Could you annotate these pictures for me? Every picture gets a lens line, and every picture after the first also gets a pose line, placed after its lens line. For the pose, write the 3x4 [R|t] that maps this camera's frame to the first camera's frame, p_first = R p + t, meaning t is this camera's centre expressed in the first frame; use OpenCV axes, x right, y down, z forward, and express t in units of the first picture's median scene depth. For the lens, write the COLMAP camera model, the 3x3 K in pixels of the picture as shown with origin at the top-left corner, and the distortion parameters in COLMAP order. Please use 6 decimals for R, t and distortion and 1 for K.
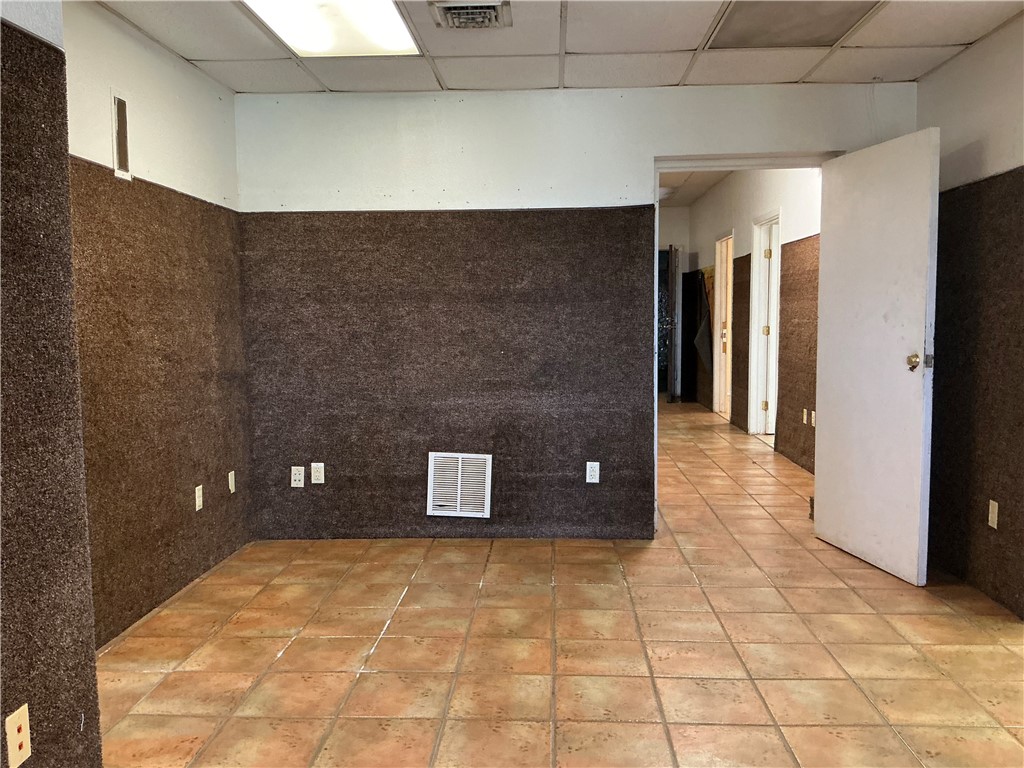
lens RADIAL K [[861.7, 0, 512.0], [0, 861.7, 384.0], [0, 0, 1]] dist [0.076706, -0.192333]
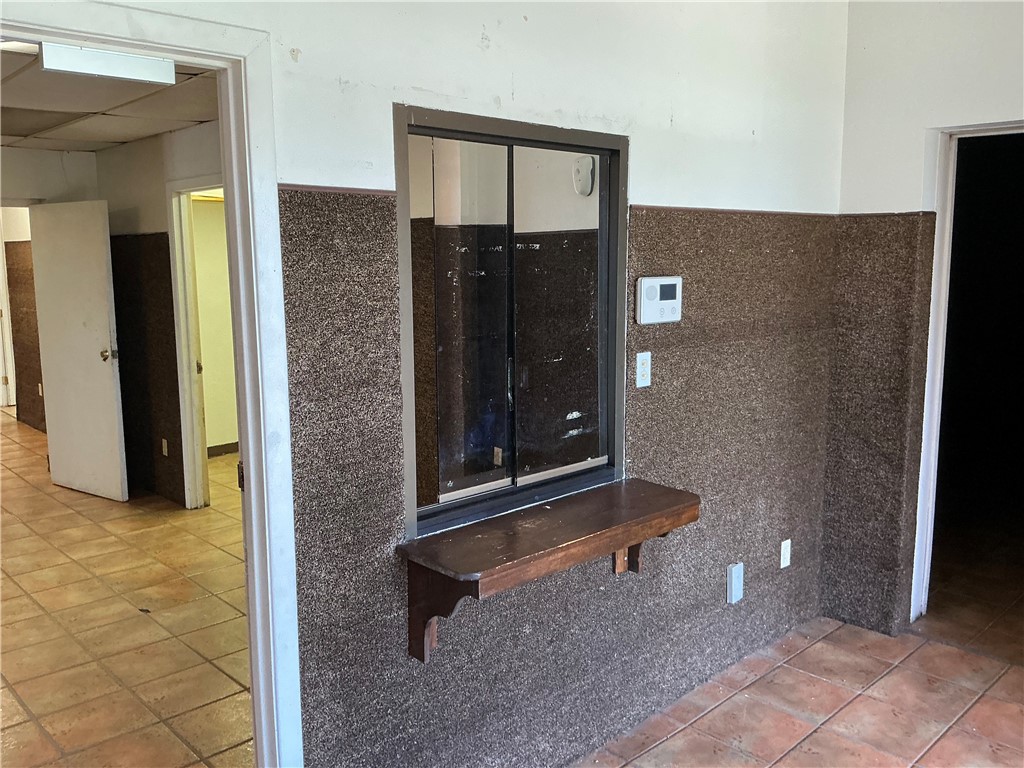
lens RADIAL K [[861.7, 0, 512.0], [0, 861.7, 384.0], [0, 0, 1]] dist [0.076706, -0.192333]
pose [[0.686466, -0.103004, 0.719830, -0.147469], [0.058953, 0.994541, 0.086094, -0.067152], [-0.724768, -0.016664, 0.688791, -0.573862]]
